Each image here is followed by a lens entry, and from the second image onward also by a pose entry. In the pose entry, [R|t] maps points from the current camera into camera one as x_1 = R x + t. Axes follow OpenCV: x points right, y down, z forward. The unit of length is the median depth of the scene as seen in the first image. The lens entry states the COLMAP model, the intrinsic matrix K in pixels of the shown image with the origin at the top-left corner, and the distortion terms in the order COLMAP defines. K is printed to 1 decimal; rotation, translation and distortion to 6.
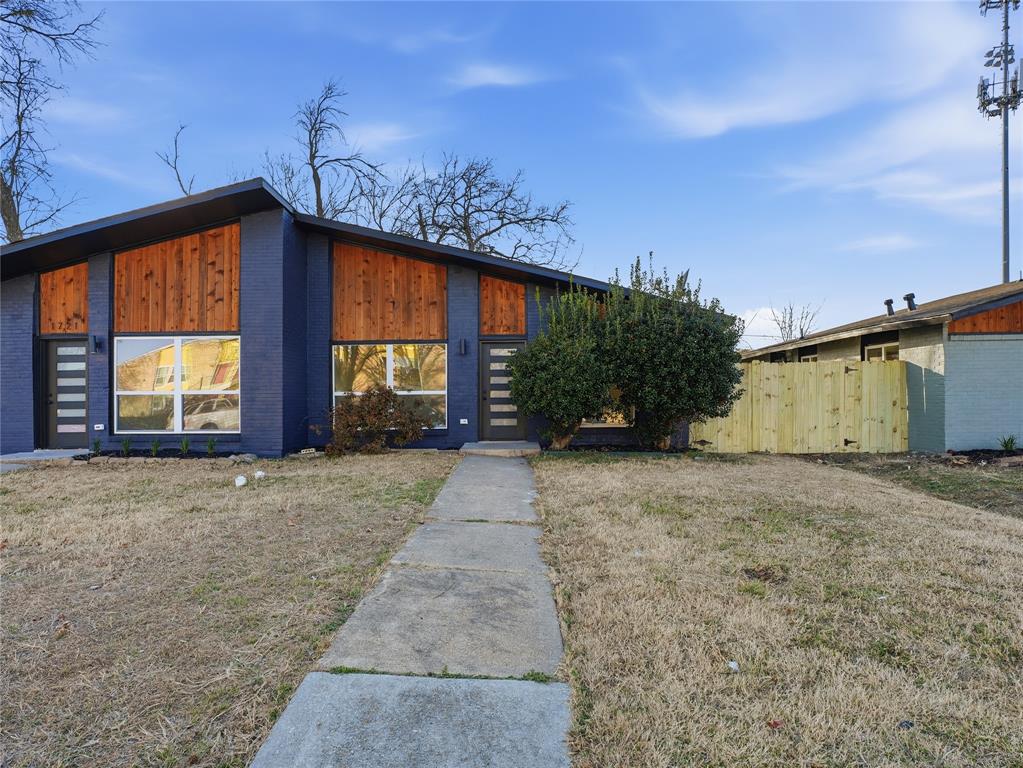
lens RADIAL K [[532.4, 0, 500.5], [0, 532.4, 392.1], [0, 0, 1]] dist [0.001348, 0.001025]
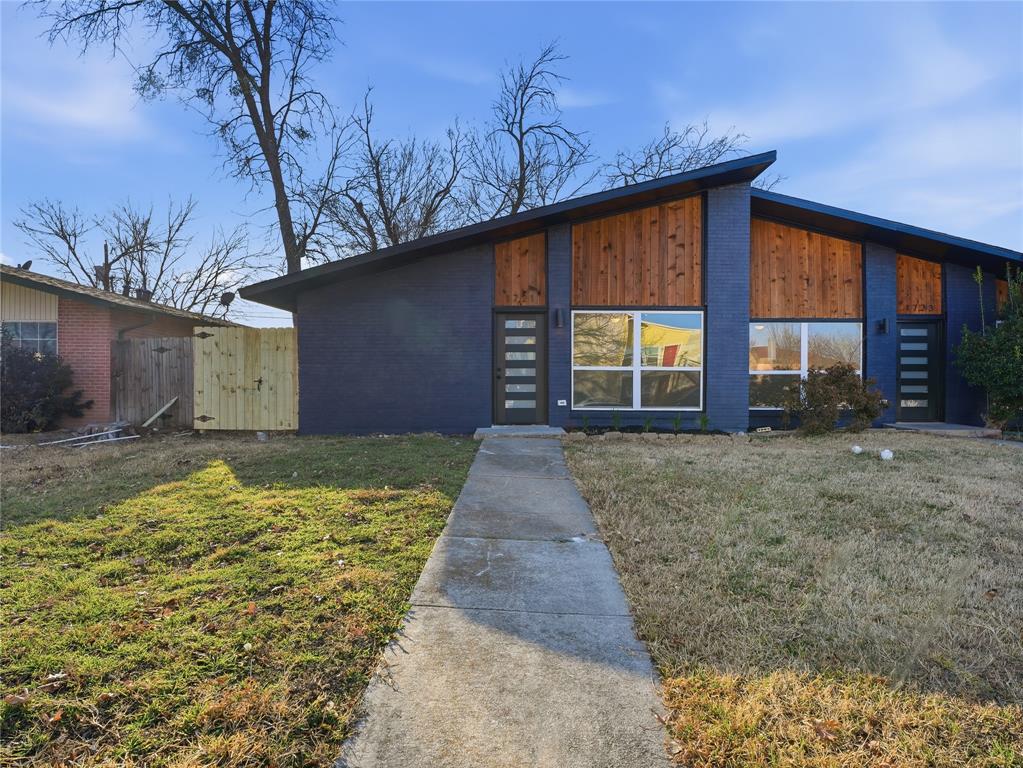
lens RADIAL K [[574.5, 0, 511.5], [0, 574.5, 384.0], [0, 0, 1]] dist [-0.001265, -0.000137]
pose [[0.999651, 0.011891, 0.023598, -0.855265], [-0.012073, 0.999898, 0.007581, 0.024105], [-0.023505, -0.007863, 0.999693, -0.047192]]
